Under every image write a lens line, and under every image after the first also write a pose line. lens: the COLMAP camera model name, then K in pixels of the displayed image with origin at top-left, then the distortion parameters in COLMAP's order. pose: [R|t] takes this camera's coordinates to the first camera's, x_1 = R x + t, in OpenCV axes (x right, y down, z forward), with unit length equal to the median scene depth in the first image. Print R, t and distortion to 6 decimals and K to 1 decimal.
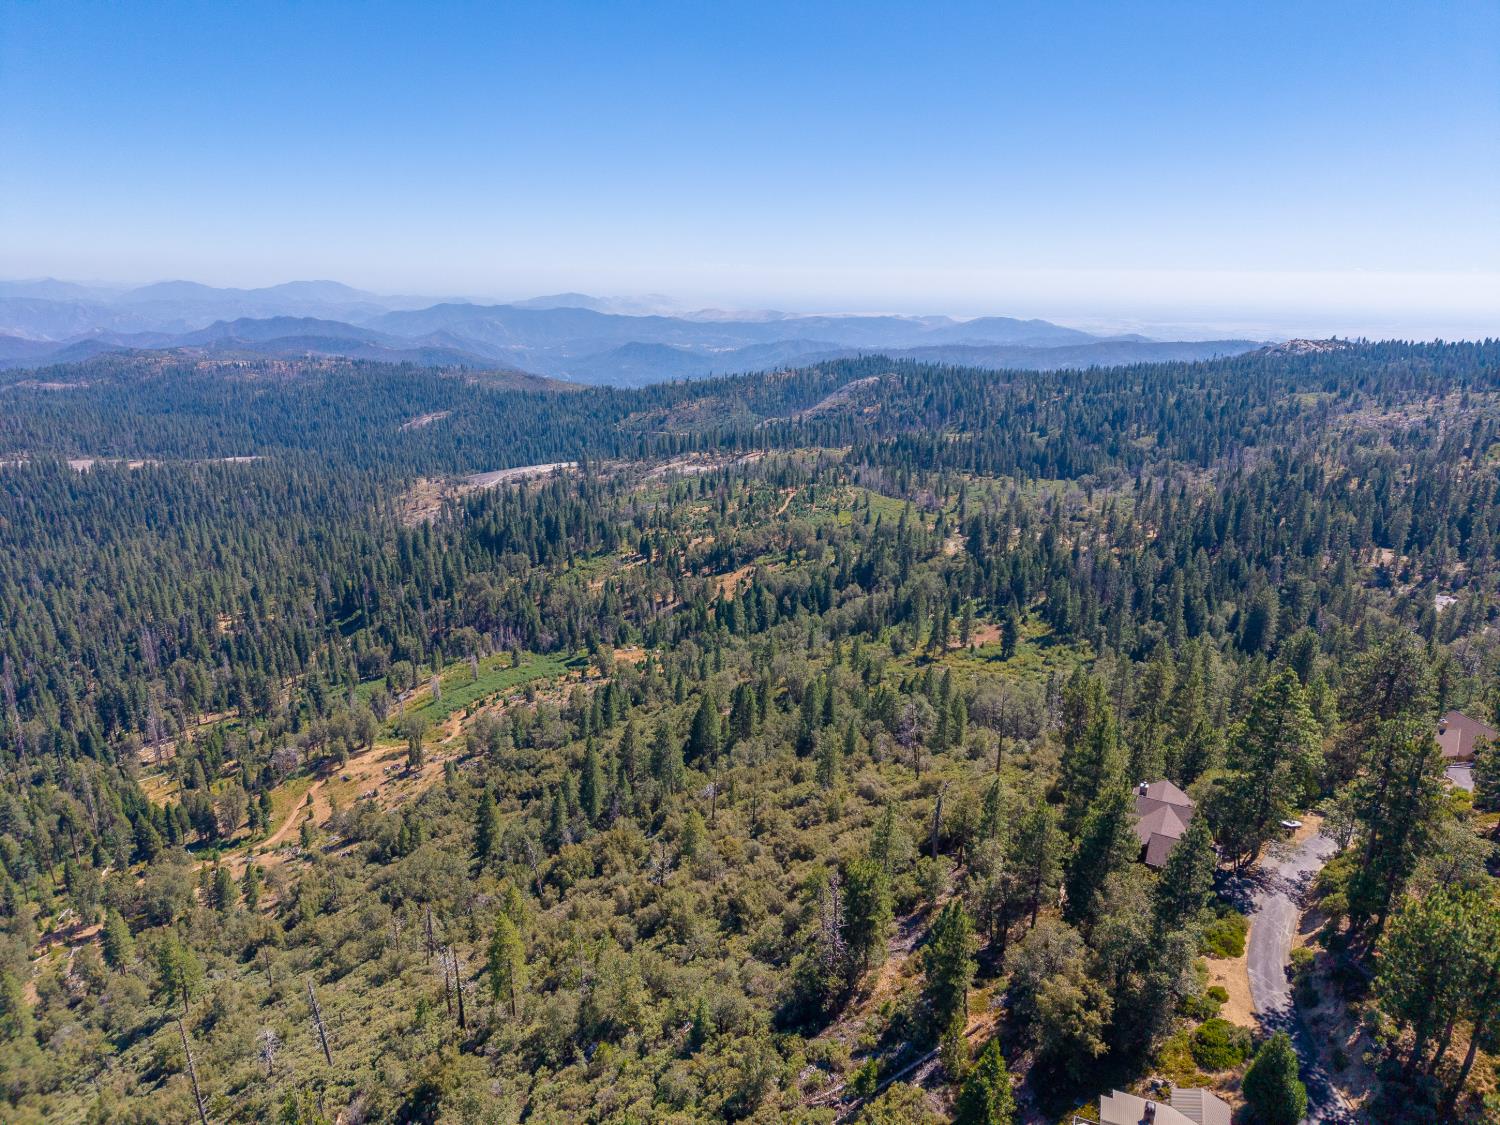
lens RADIAL K [[1001.9, 0, 743.3], [0, 1001.9, 563.8], [0, 0, 1]] dist [0.034404, -0.034108]
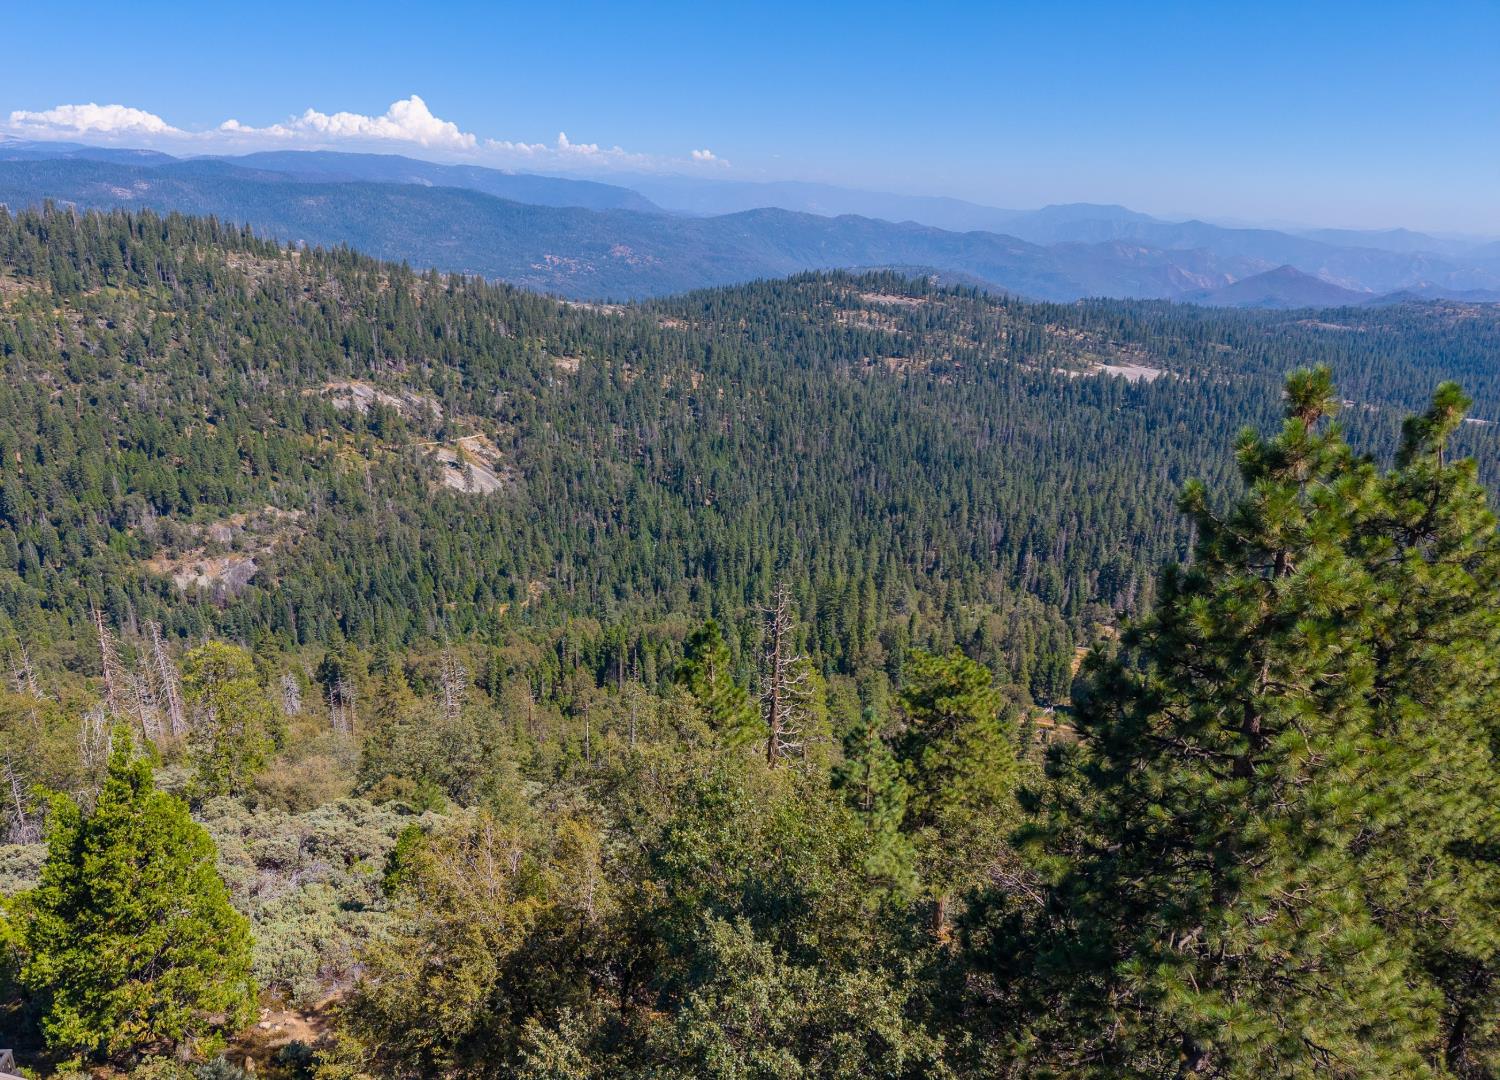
lens RADIAL K [[1072.8, 0, 687.1], [0, 1072.8, 607.6], [0, 0, 1]] dist [0.050432, -0.065067]
pose [[0.414473, 0.319522, -0.852125, 0.066743], [-0.269258, 0.937472, 0.220558, 0.032202], [0.869317, 0.138026, 0.474591, 0.104725]]
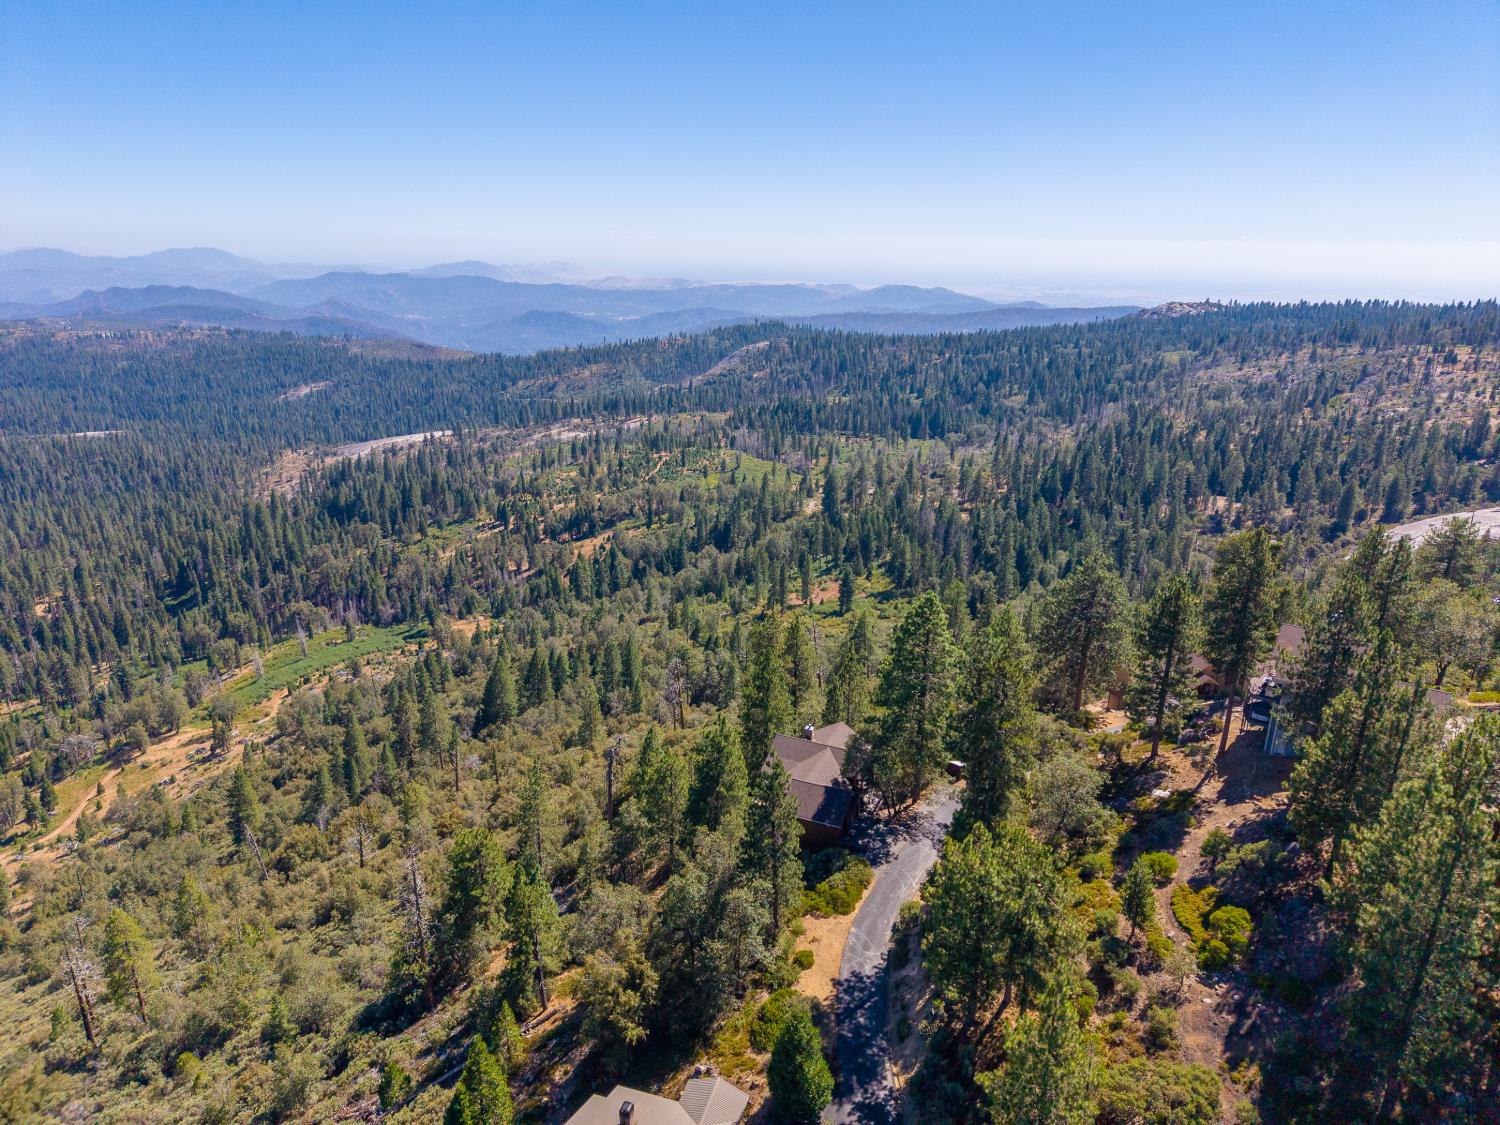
lens RADIAL K [[1001.9, 0, 743.3], [0, 1001.9, 563.8], [0, 0, 1]] dist [0.034404, -0.034108]
pose [[0.996051, -0.026177, 0.084835, 0.043469], [0.023702, 0.999268, 0.030044, 0.006954], [-0.085560, -0.027914, 0.995942, 0.017896]]
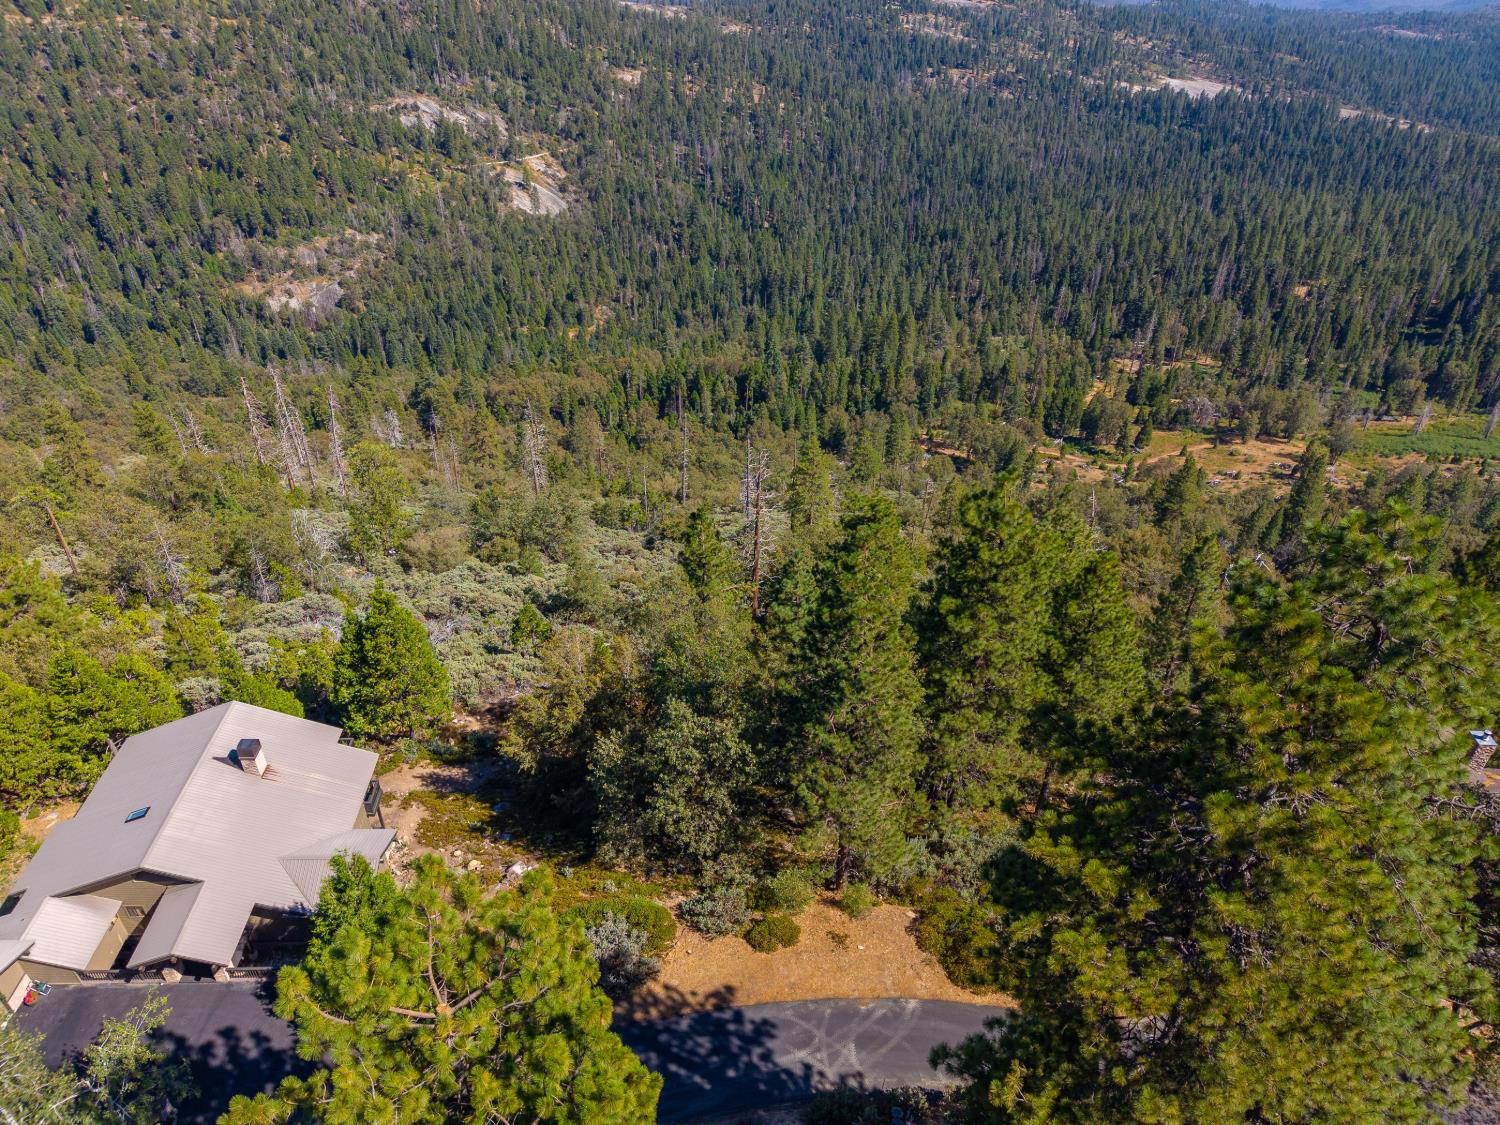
lens RADIAL K [[1003.4, 0, 743.1], [0, 1003.4, 564.1], [0, 0, 1]] dist [0.021331, -0.015821]
pose [[0.405862, 0.518355, -0.752718, 0.087365], [-0.278785, 0.854566, 0.438172, 0.012866], [0.870376, 0.032009, 0.491346, 0.093995]]
